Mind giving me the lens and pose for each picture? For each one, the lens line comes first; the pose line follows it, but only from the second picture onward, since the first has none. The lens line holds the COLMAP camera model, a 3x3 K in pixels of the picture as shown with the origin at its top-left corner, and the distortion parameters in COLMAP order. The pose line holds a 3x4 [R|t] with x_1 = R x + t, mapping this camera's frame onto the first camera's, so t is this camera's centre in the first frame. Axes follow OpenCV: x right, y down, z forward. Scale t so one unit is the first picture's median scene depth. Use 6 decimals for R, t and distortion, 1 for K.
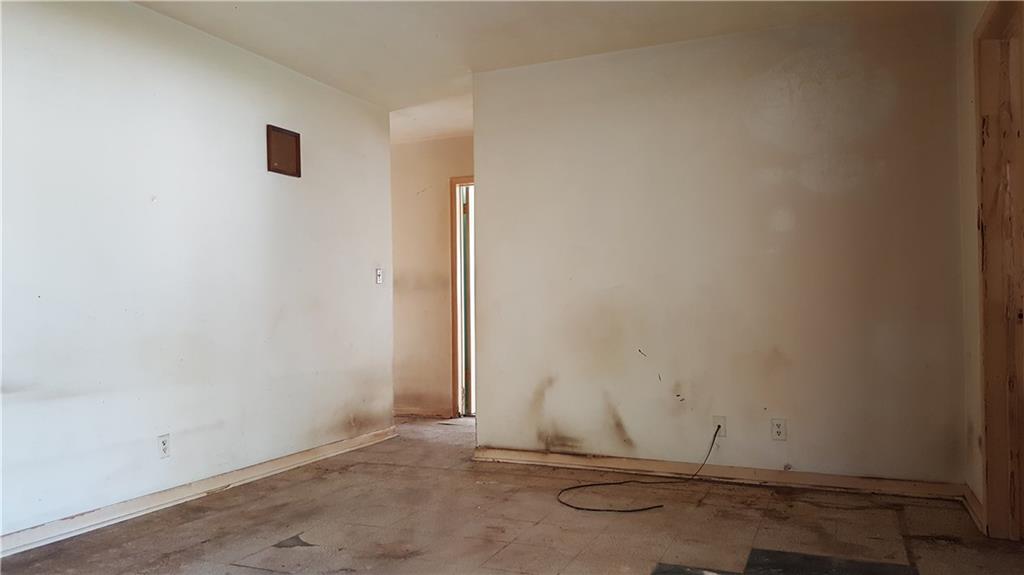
lens RADIAL K [[745.7, 0, 512.0], [0, 745.7, 287.5], [0, 0, 1]] dist [0.105502, -0.151362]
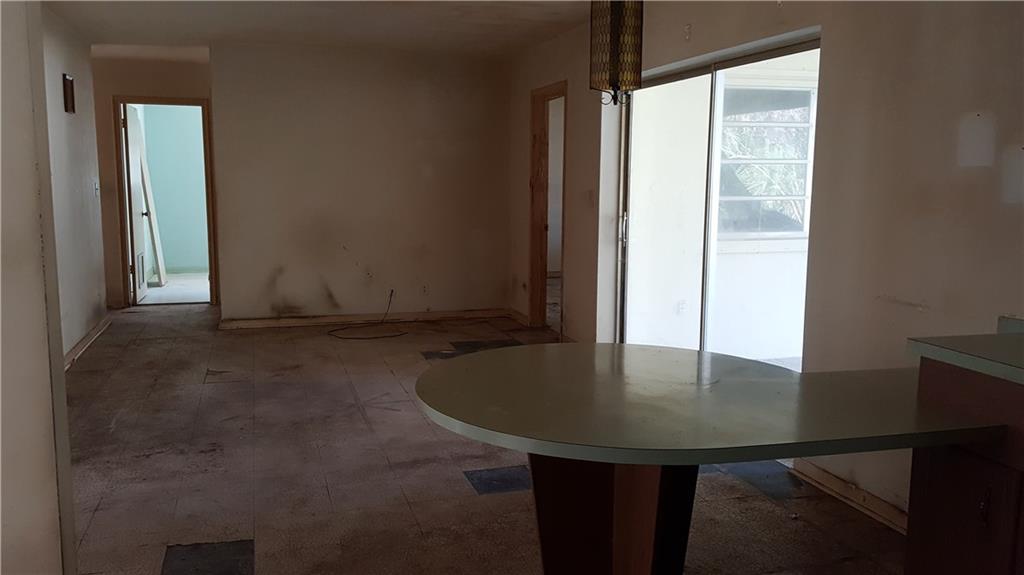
lens RADIAL K [[843.1, 0, 509.2], [0, 843.1, 295.9], [0, 0, 1]] dist [0.138126, -0.238610]
pose [[0.761872, -0.074963, 0.643375, -0.703732], [-0.031773, 0.987760, 0.152714, -0.097448], [-0.646948, -0.136791, 0.750165, -0.565991]]
